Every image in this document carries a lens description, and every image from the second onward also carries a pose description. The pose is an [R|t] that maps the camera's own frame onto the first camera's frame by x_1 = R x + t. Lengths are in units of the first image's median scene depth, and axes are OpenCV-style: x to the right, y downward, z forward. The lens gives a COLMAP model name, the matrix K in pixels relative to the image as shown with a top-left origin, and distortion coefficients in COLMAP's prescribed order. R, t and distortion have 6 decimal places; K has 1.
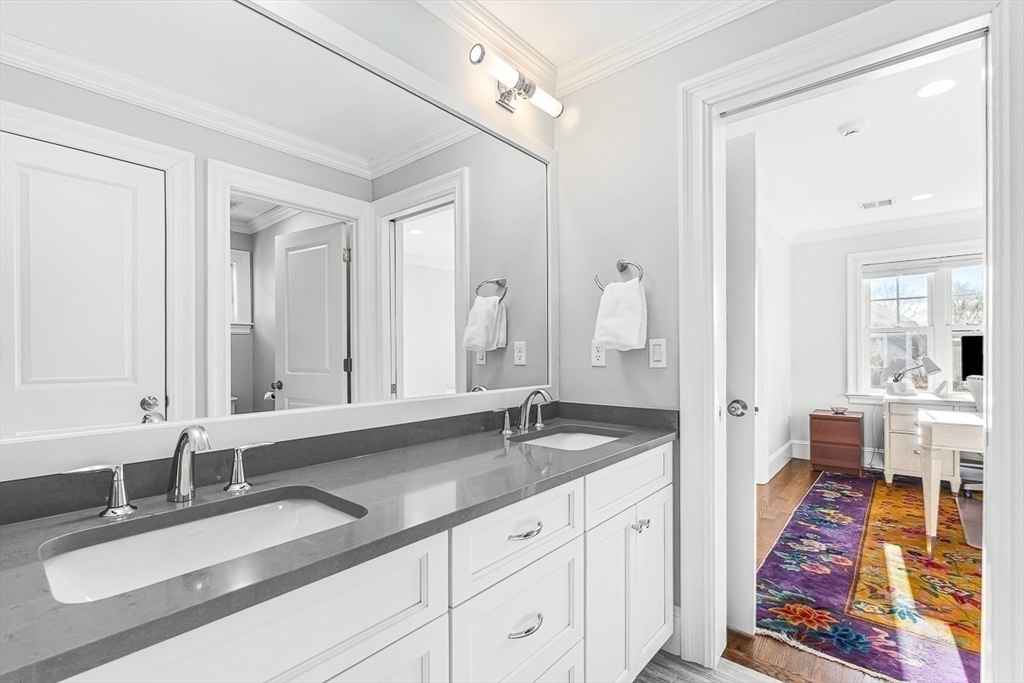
lens RADIAL K [[457.4, 0, 509.9], [0, 457.4, 342.3], [0, 0, 1]] dist [-0.000181, 0.000081]
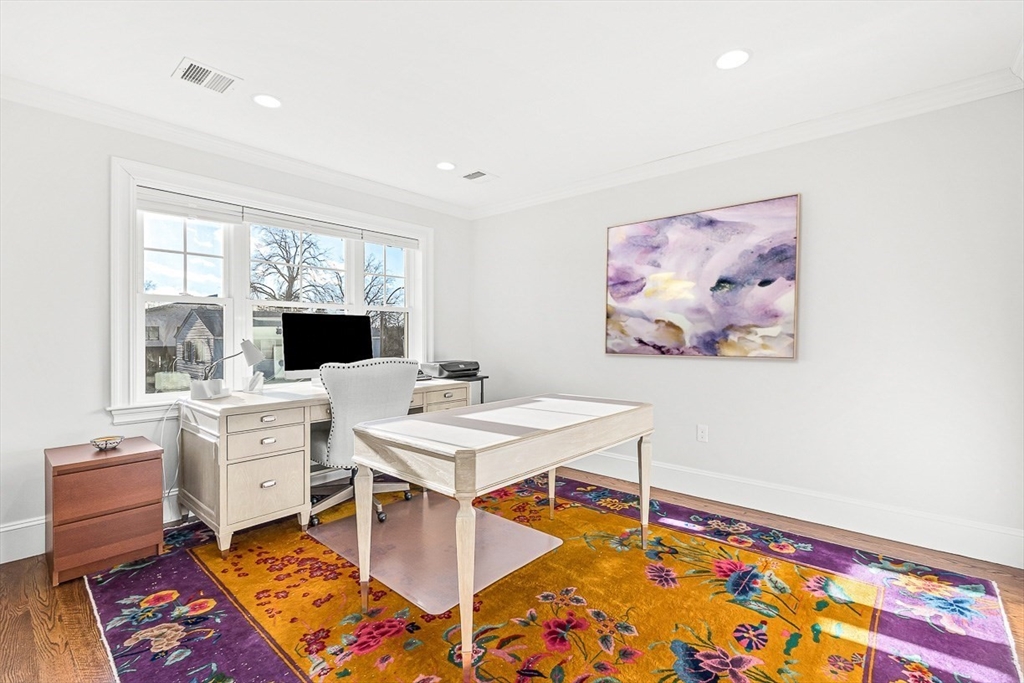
lens RADIAL K [[457.4, 0, 511.1], [0, 457.4, 333.5], [0, 0, 1]] dist [-0.000181, 0.000081]
pose [[0.011168, -0.002500, 0.999935, 0.229388], [-0.015706, 0.999873, 0.002675, 0.014415], [-0.999814, -0.015735, 0.011127, 0.619686]]
